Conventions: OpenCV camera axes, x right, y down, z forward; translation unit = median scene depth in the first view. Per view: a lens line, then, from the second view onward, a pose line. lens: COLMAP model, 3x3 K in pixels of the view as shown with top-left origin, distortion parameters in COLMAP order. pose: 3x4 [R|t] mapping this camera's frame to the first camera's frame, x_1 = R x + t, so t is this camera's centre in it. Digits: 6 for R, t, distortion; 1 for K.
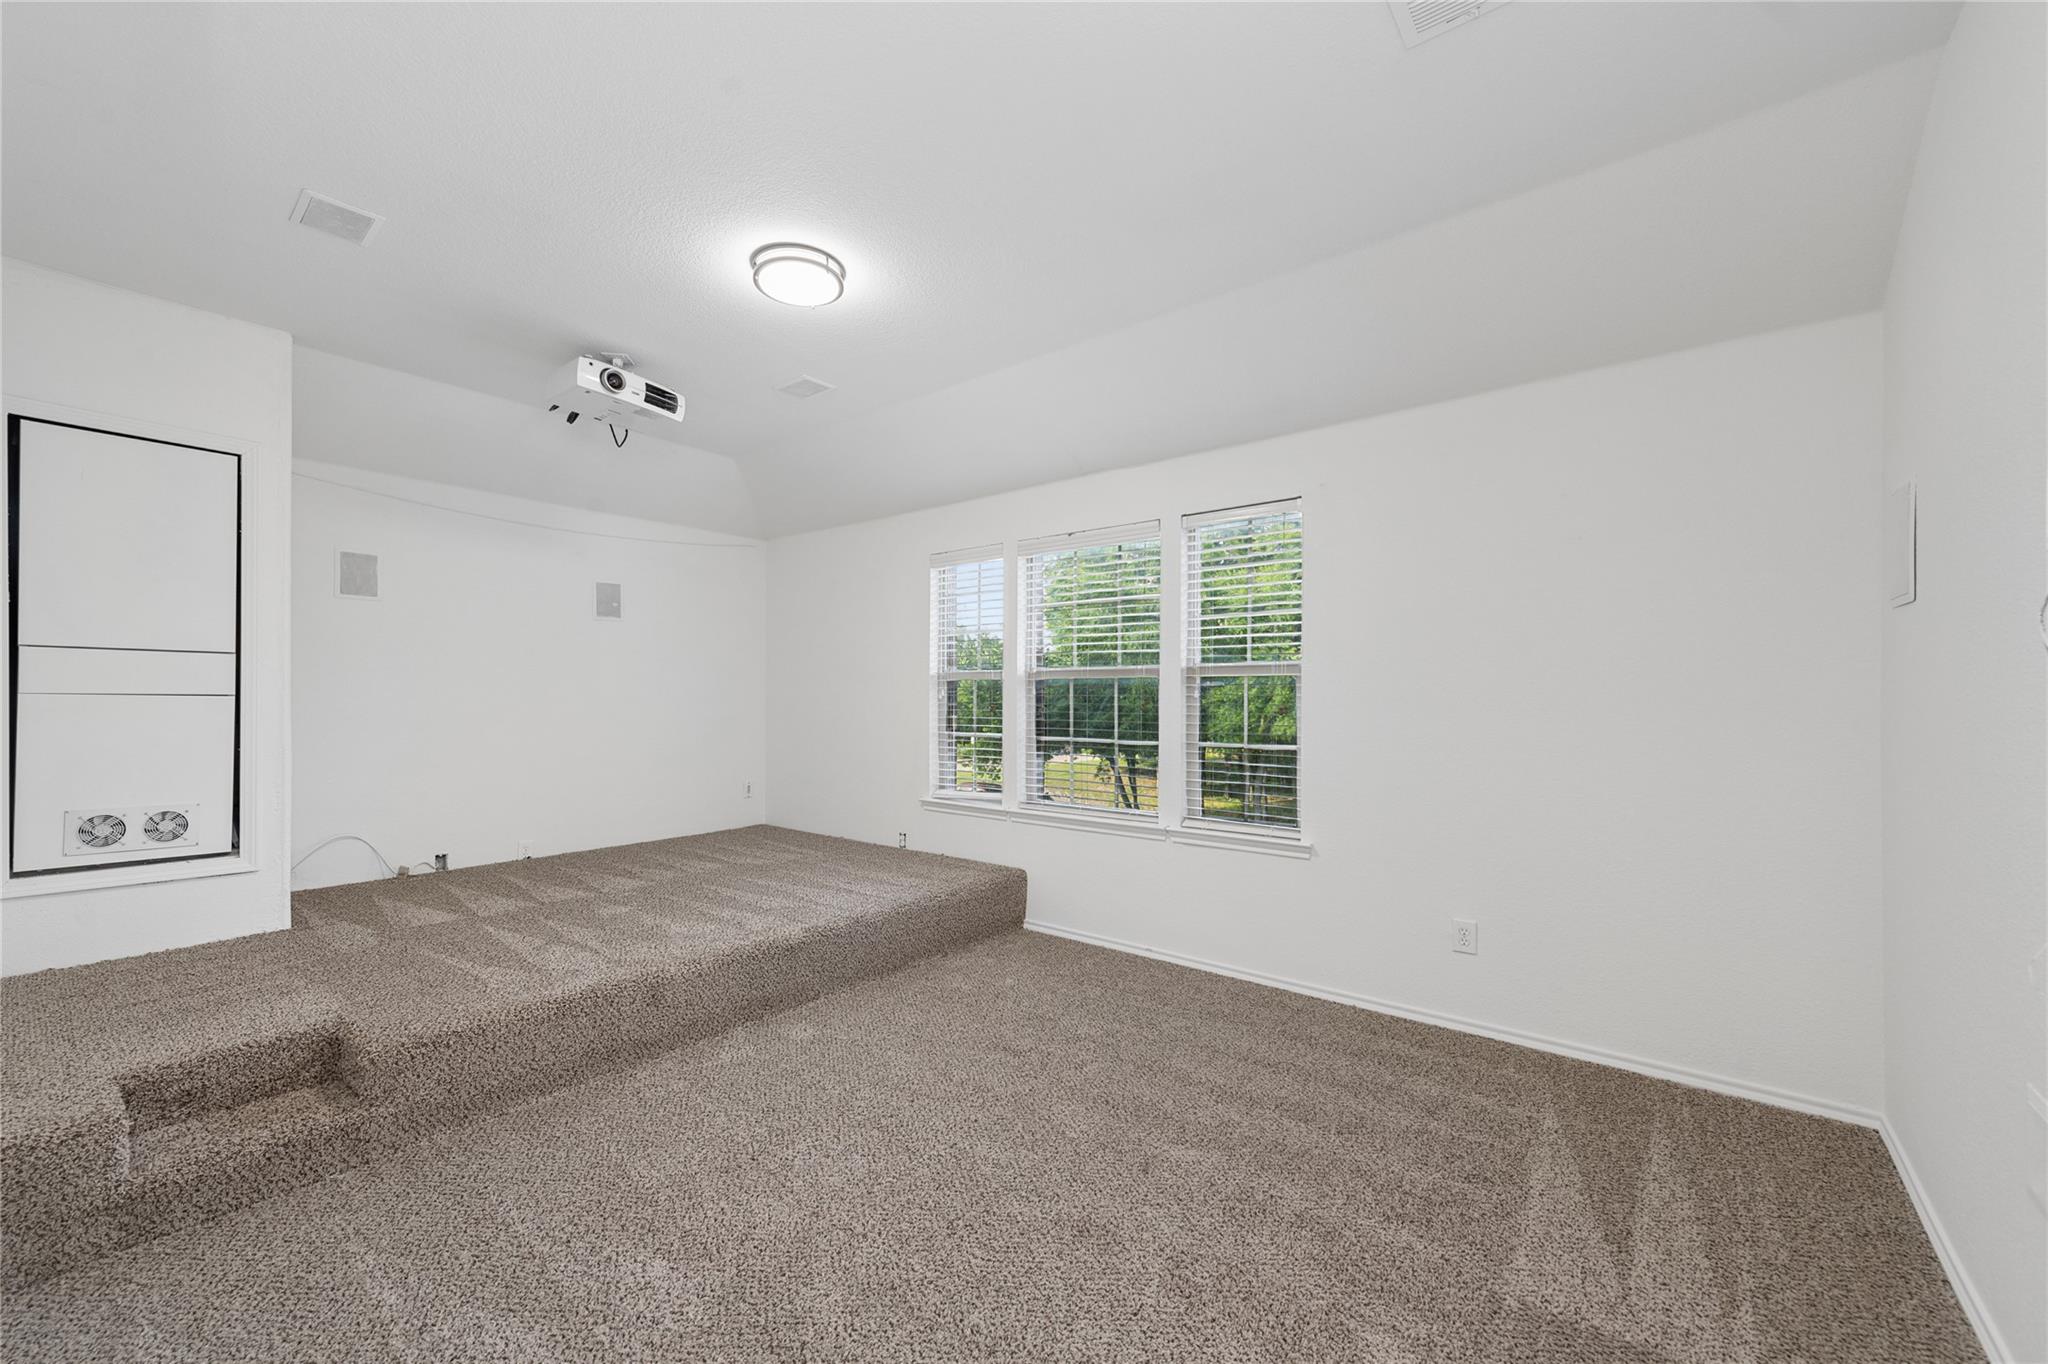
lens RADIAL K [[798.6, 0, 1022.6], [0, 798.6, 691.7], [0, 0, 1]] dist [-0.000305, 0.000009]
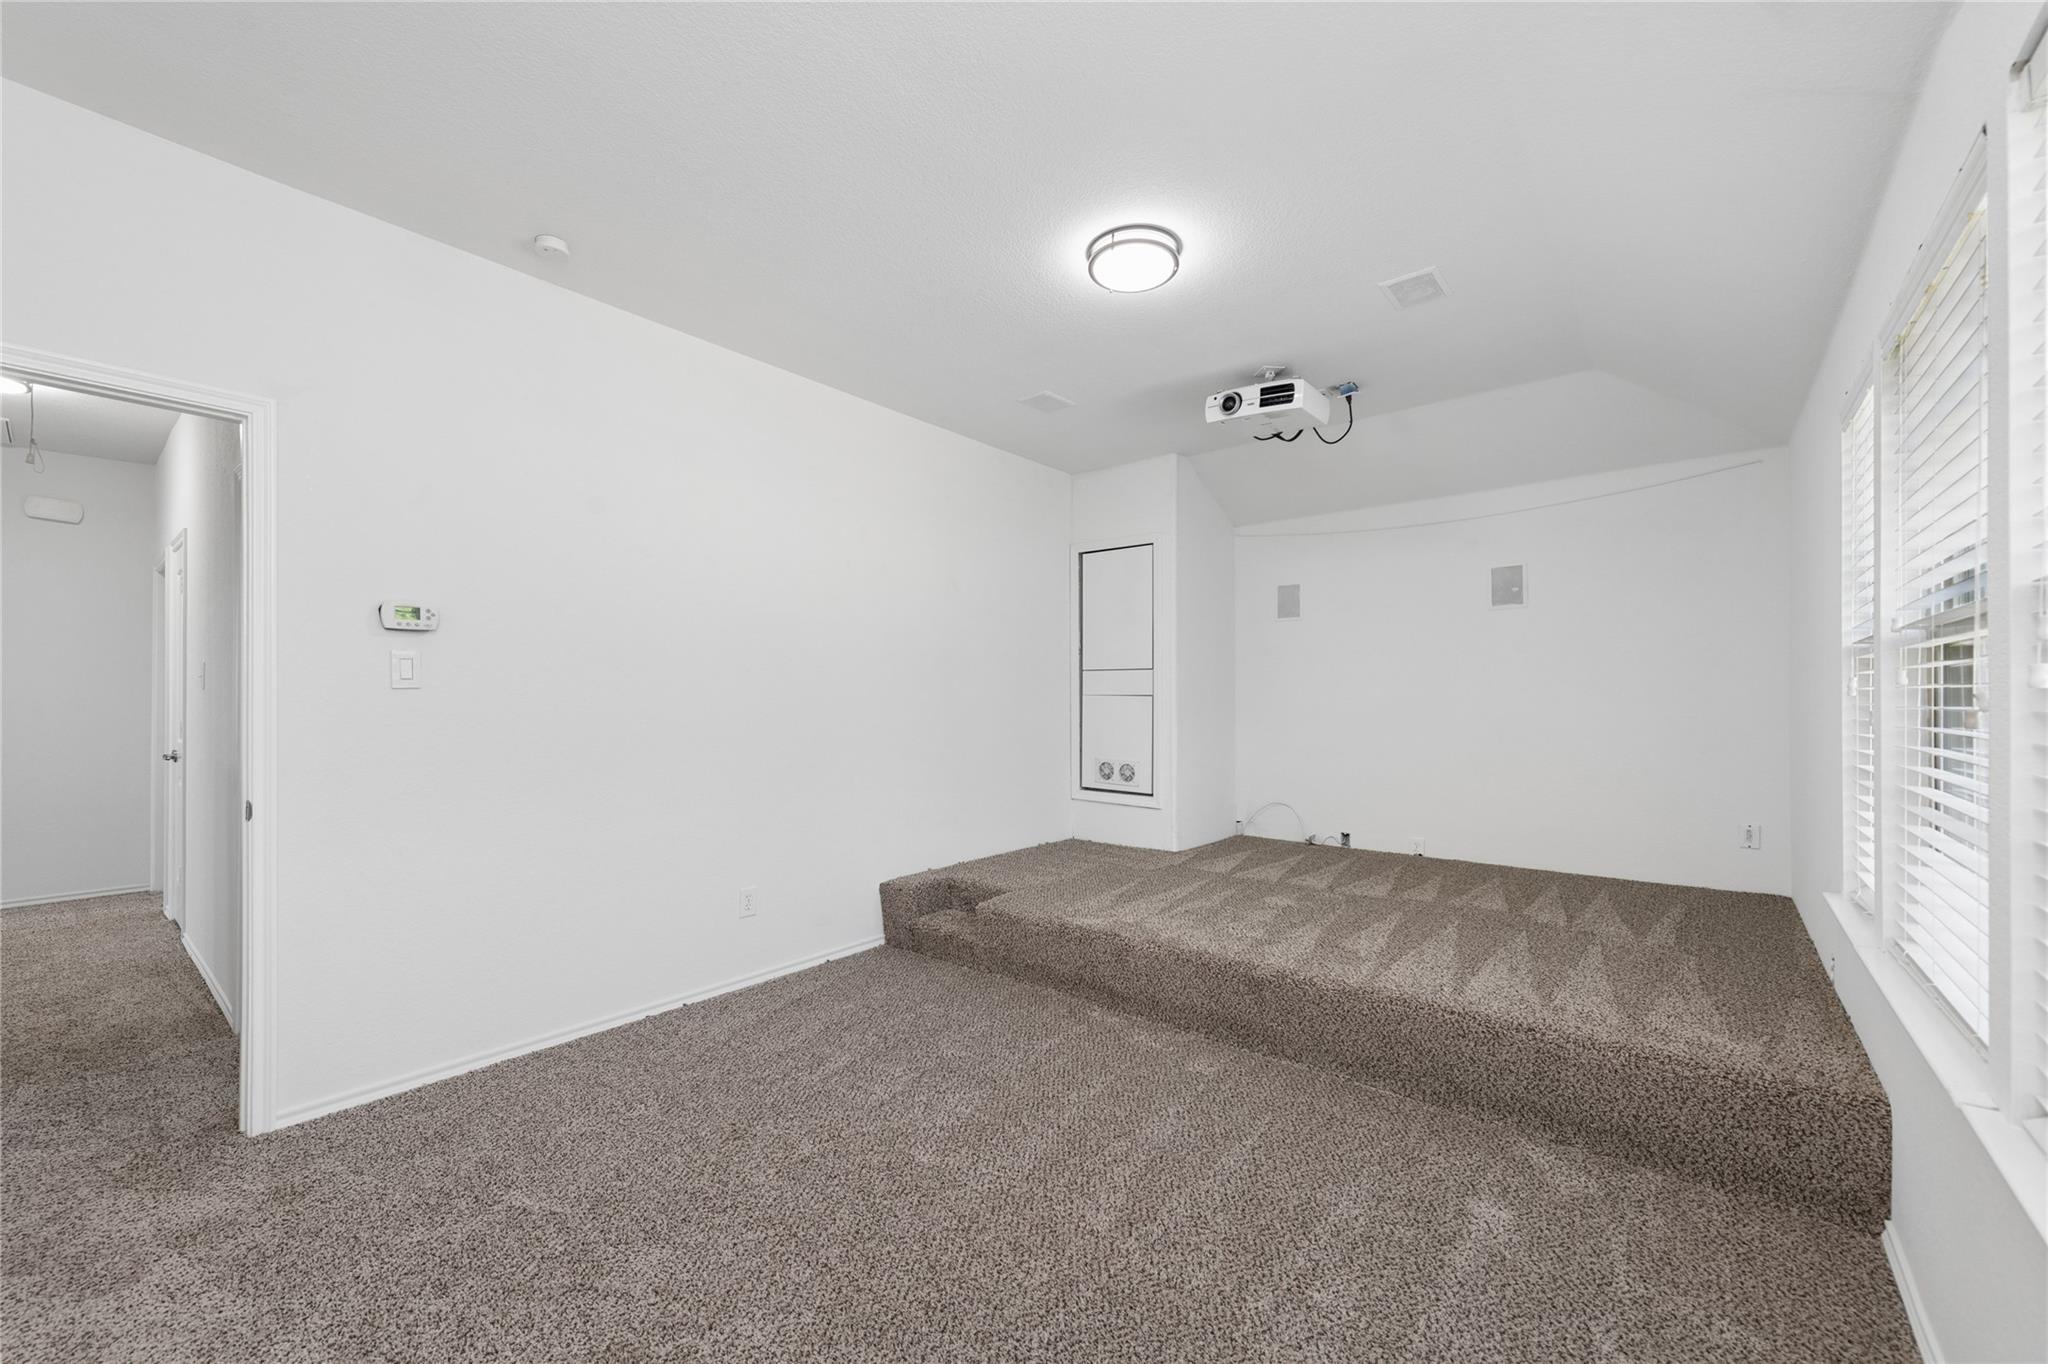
lens RADIAL K [[804.1, 0, 1022.2], [0, 804.1, 696.2], [0, 0, 1]] dist [0.021104, -0.000078]
pose [[-0.012341, -0.003456, -0.999918, 0.558500], [0.009546, 0.999948, -0.003573, 0.007972], [0.999878, -0.009590, -0.012307, 0.695884]]
